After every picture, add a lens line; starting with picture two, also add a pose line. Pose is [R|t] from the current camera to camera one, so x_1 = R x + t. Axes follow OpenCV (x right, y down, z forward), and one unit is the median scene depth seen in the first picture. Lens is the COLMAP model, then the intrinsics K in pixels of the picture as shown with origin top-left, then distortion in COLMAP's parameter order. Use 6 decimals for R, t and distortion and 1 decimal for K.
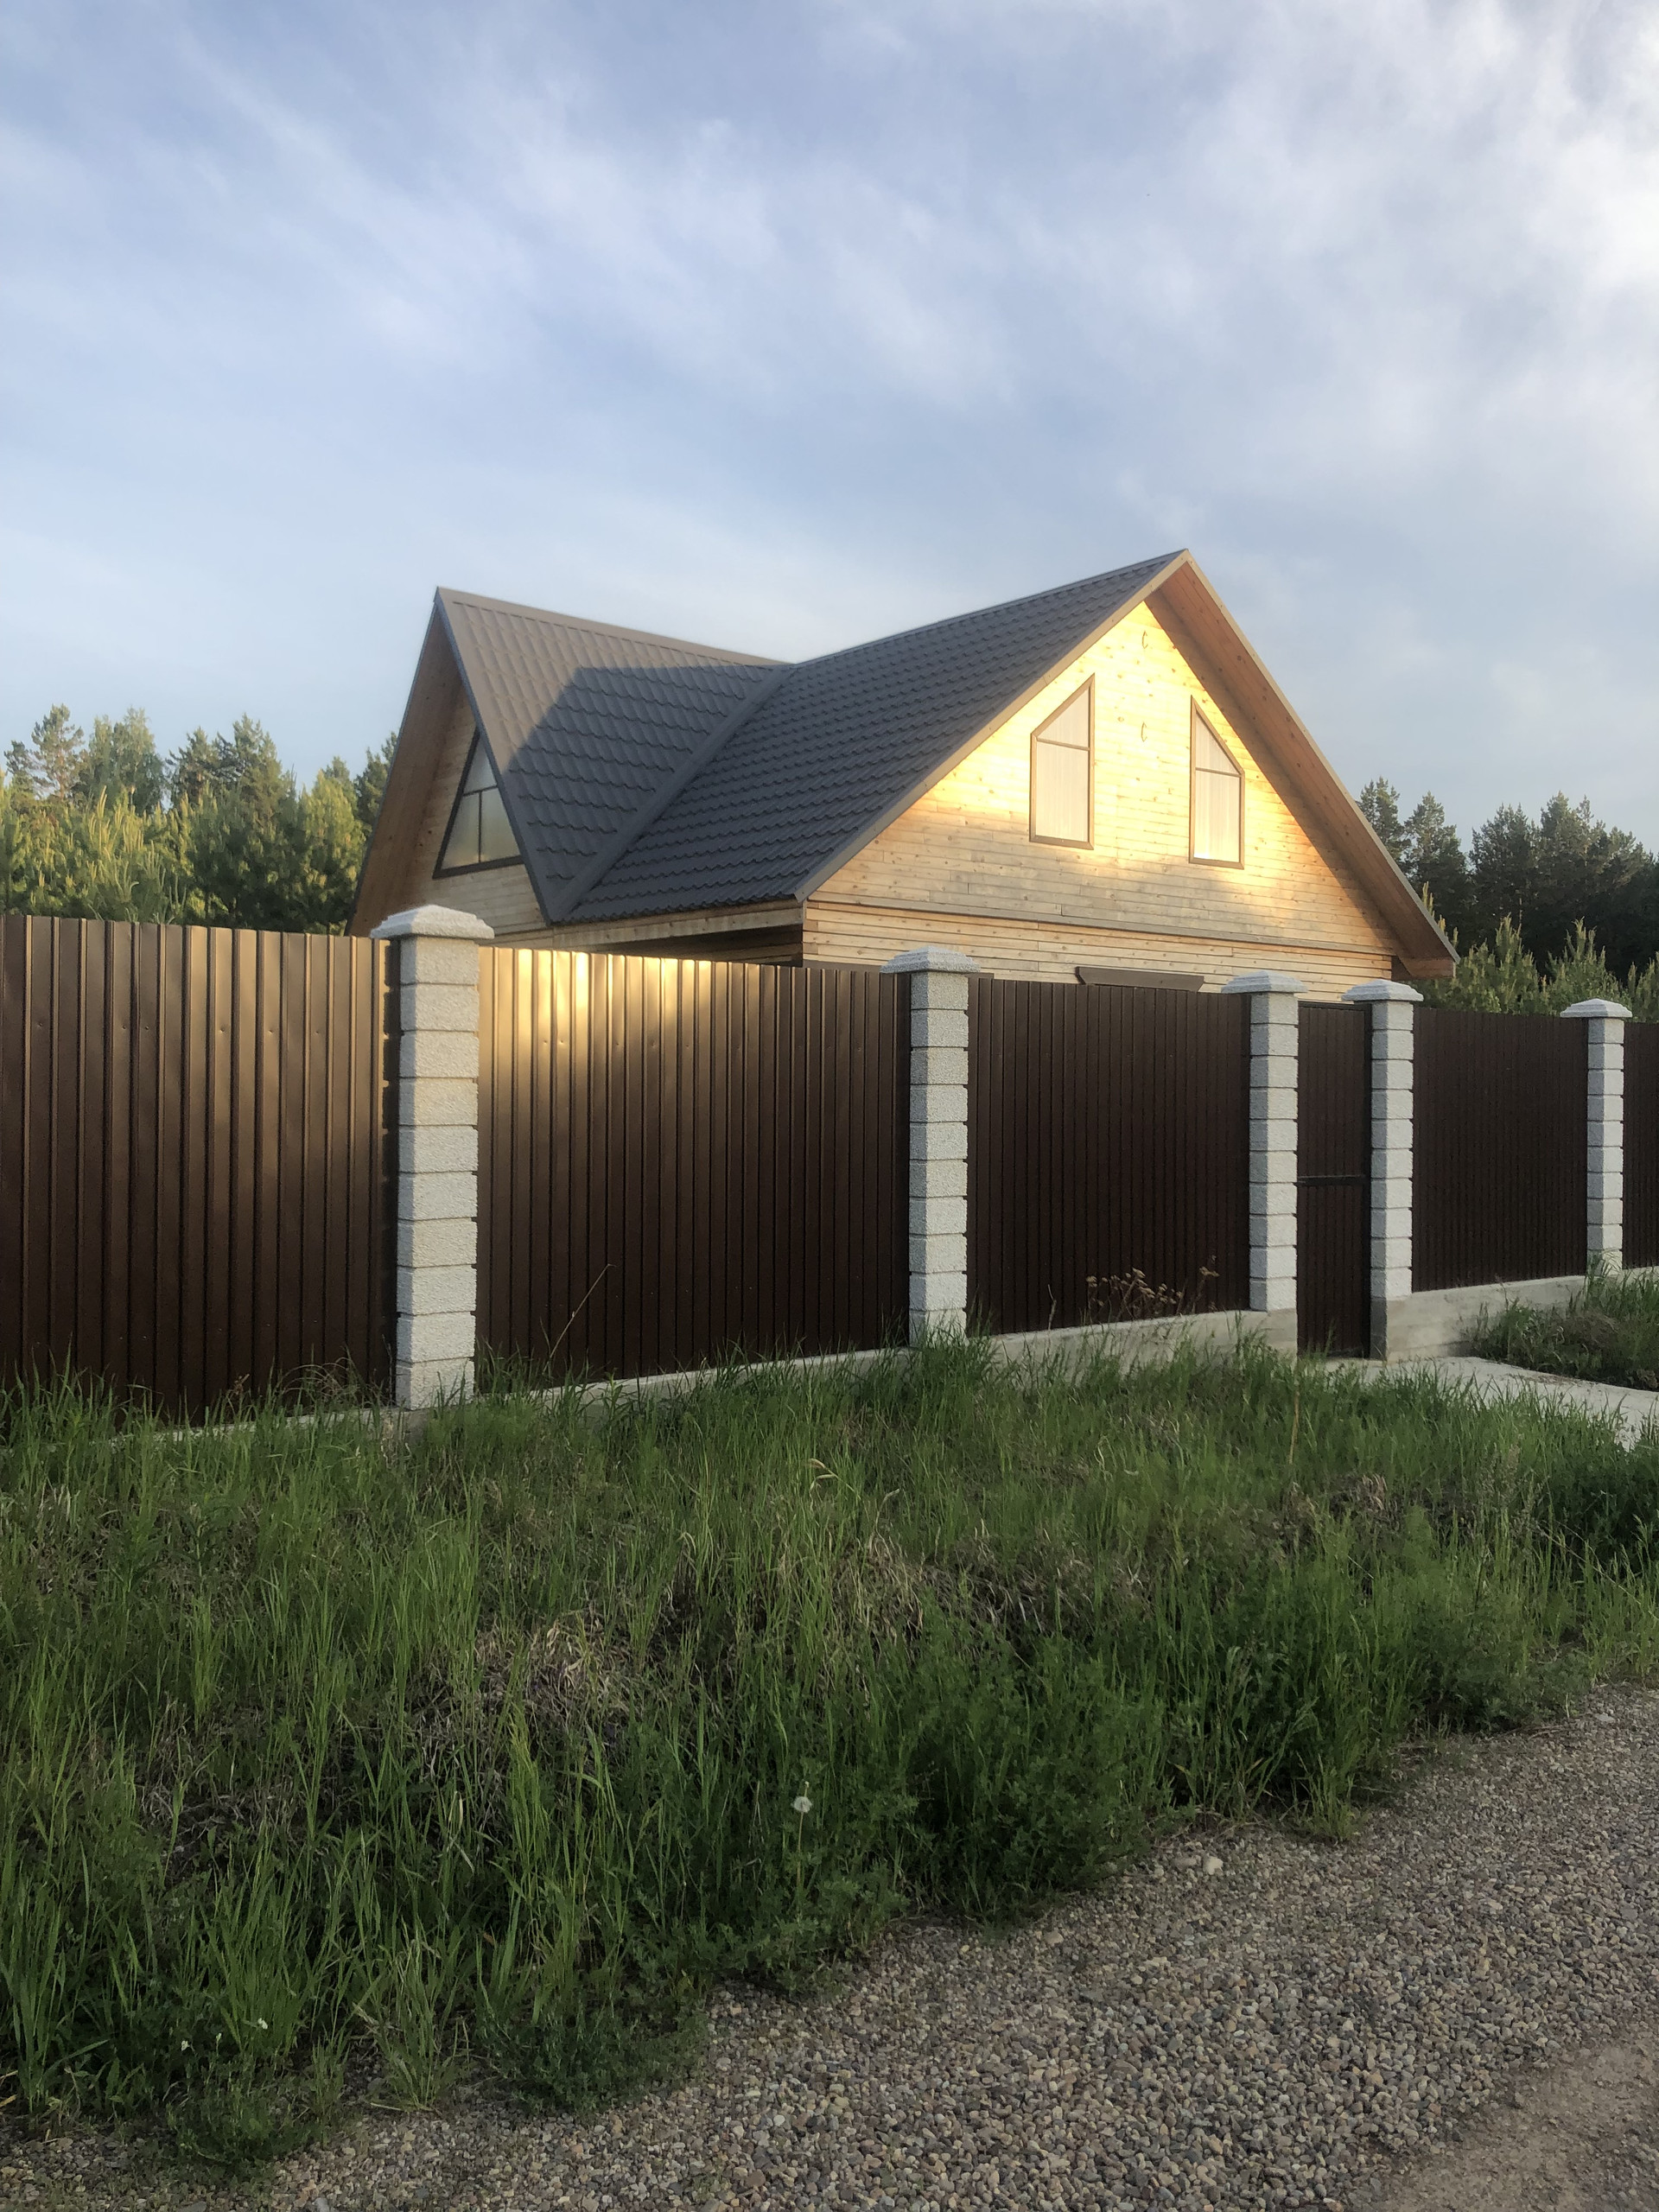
lens RADIAL K [[1822.1, 0, 830.5], [0, 1822.1, 1103.2], [0, 0, 1]] dist [0.001692, -0.001939]
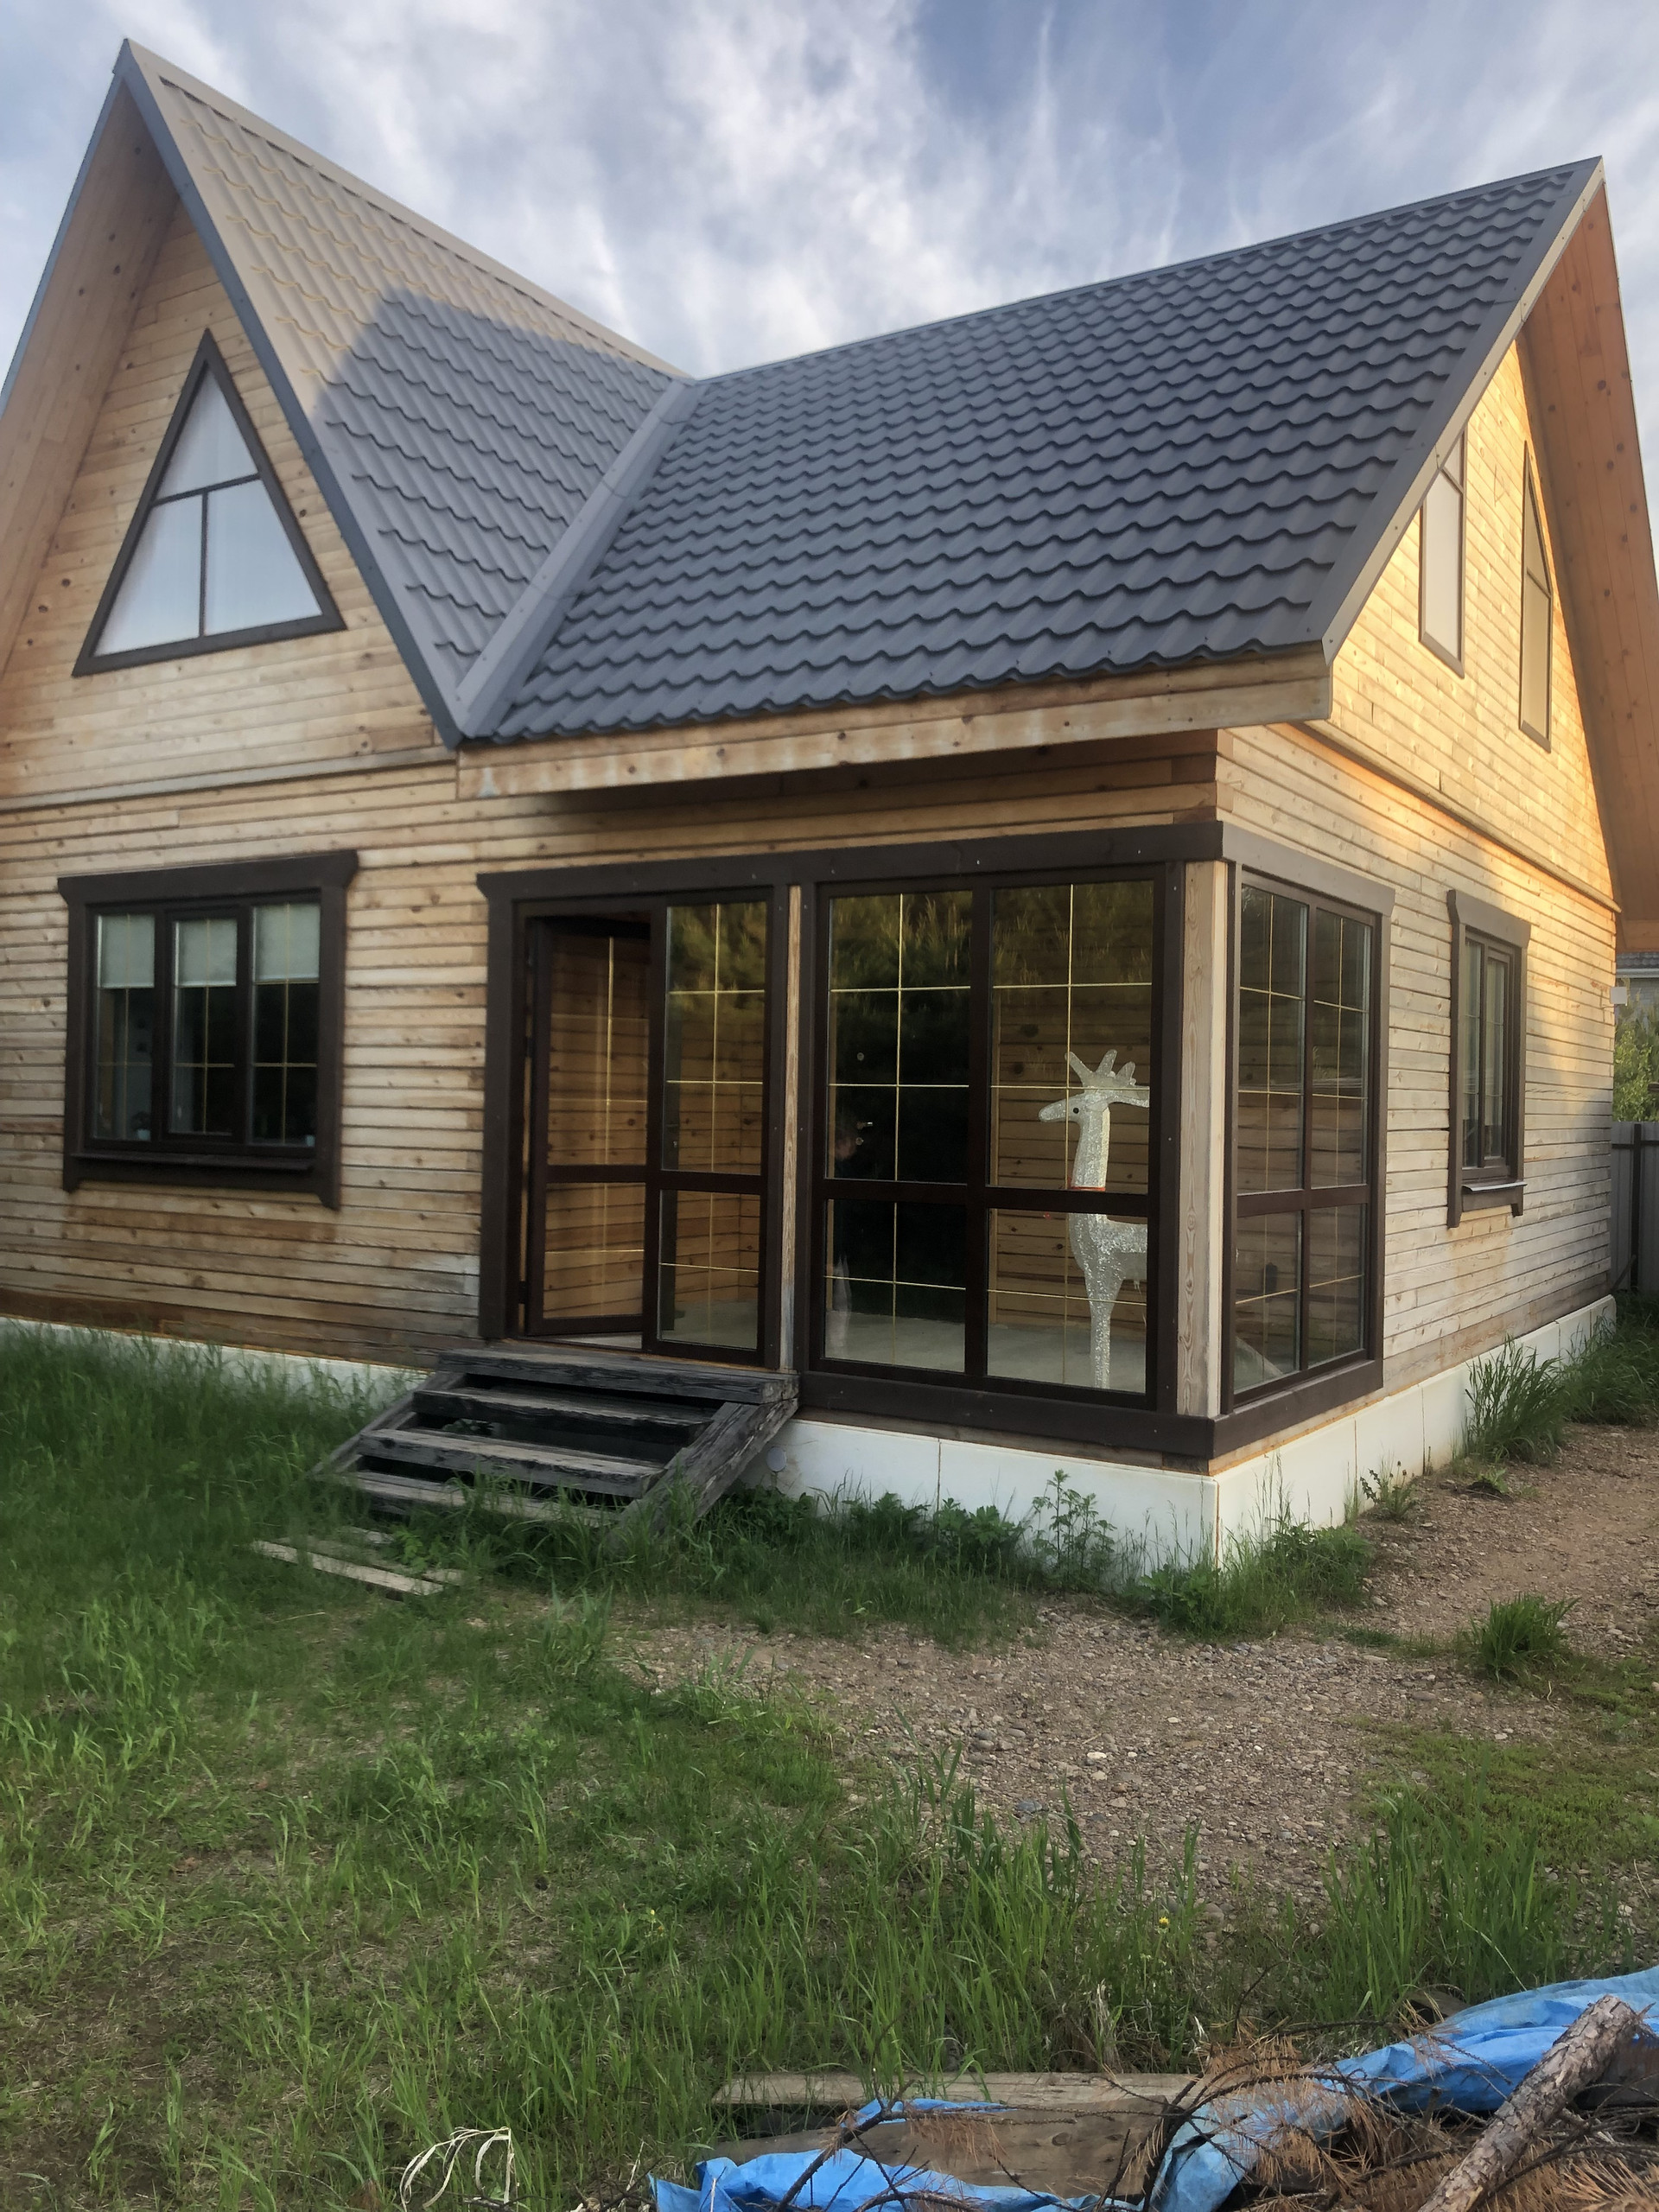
lens RADIAL K [[1822.1, 0, 828.7], [0, 1822.1, 1105.2], [0, 0, 1]] dist [0.001692, -0.001939]
pose [[0.956085, 0.007813, 0.292986, -0.173453], [-0.010473, 0.999917, 0.007509, -0.012181], [-0.292903, -0.010247, 0.956087, 0.481801]]
